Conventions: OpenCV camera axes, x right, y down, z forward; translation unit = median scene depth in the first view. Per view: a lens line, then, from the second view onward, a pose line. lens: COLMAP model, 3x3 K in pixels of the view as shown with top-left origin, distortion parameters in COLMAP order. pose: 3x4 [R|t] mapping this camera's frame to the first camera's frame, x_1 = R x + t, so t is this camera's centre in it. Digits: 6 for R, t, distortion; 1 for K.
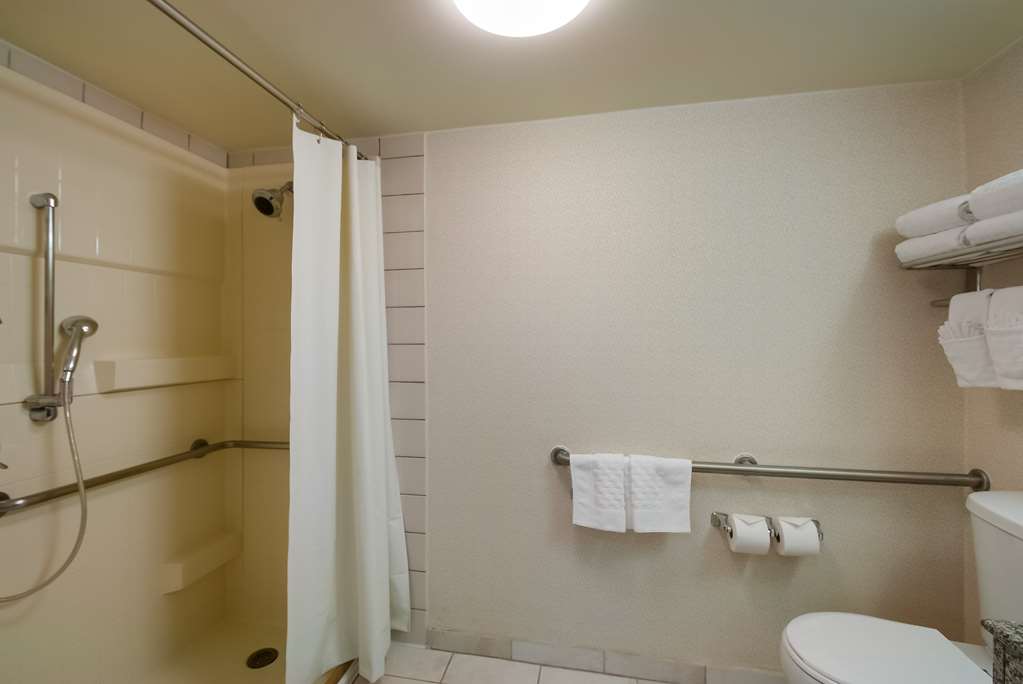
lens RADIAL K [[462.0, 0, 505.2], [0, 462.0, 339.2], [0, 0, 1]] dist [-0.006311, 0.000324]
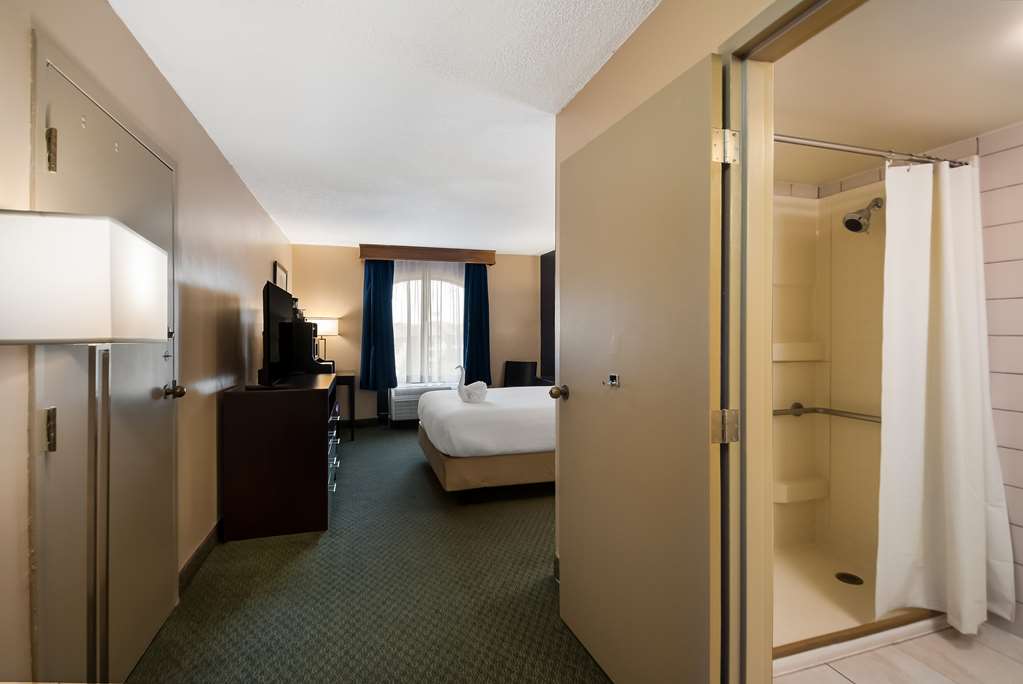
lens RADIAL K [[462.0, 0, 505.2], [0, 462.0, 331.3], [0, 0, 1]] dist [-0.006311, 0.000324]
pose [[0.472693, 0.006572, -0.881203, 0.141336], [-0.000581, 0.999974, 0.007146, -0.004623], [0.881227, -0.002866, 0.472684, -0.439404]]
